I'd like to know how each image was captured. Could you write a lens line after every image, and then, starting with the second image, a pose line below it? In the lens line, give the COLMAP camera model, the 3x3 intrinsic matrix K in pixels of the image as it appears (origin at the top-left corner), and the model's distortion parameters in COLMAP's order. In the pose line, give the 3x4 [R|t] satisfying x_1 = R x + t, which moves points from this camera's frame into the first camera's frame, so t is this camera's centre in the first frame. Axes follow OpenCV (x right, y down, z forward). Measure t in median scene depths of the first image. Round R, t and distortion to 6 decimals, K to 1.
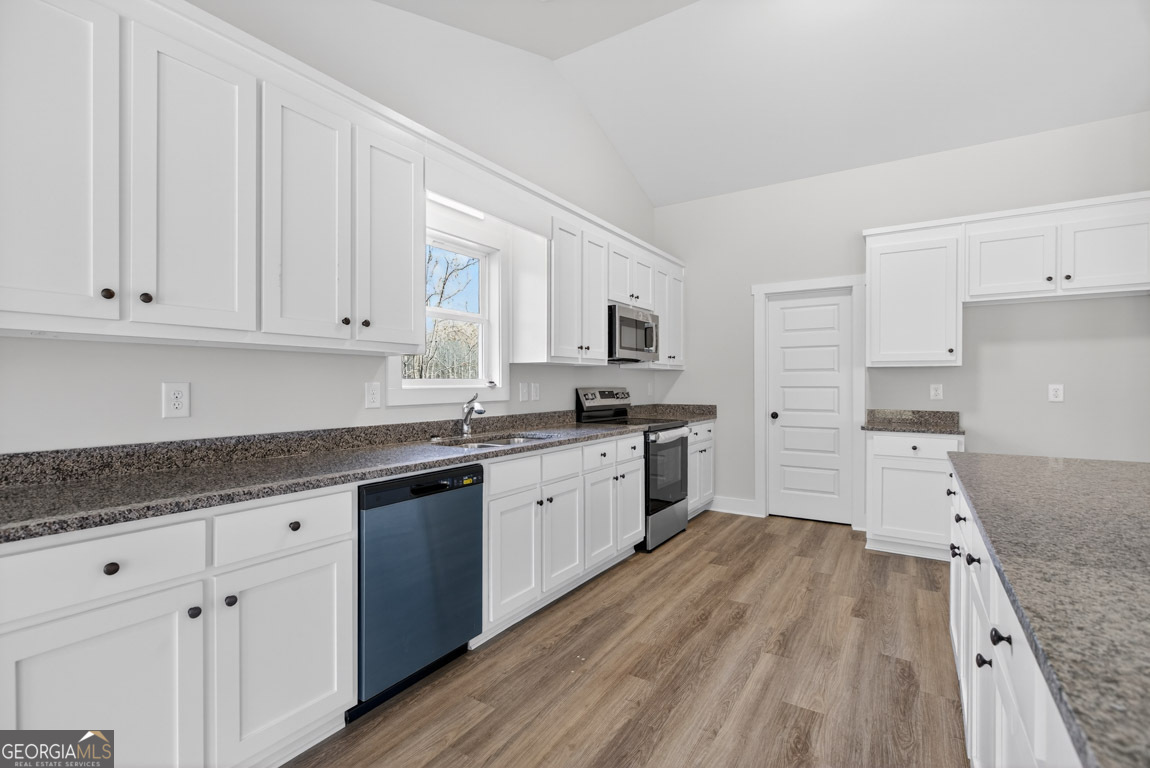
lens RADIAL K [[519.8, 0, 573.1], [0, 519.8, 379.5], [0, 0, 1]] dist [-0.003734, 0.000091]
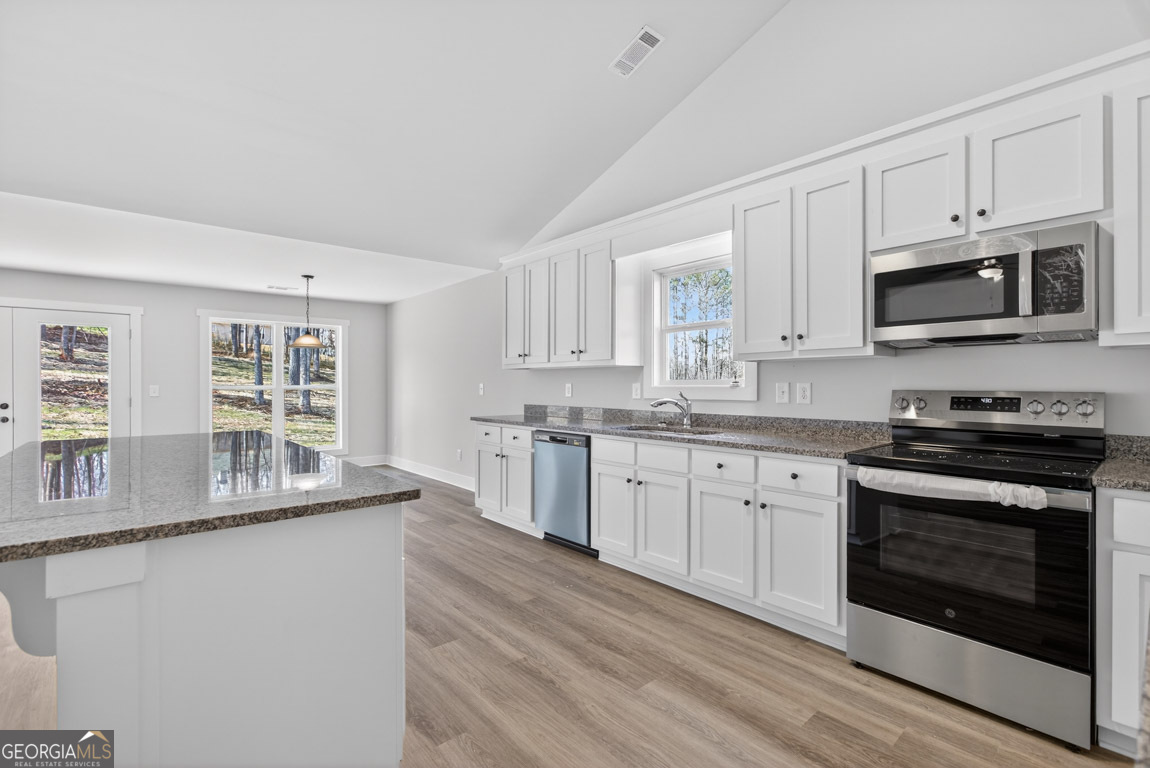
lens RADIAL K [[515.5, 0, 574.7], [0, 515.5, 379.8], [0, 0, 1]] dist [-0.002590, -0.000004]
pose [[-0.274128, -0.010330, -0.961638, 1.145323], [0.008653, 0.999875, -0.013207, 0.013182], [0.961654, -0.011942, -0.274004, 1.213234]]
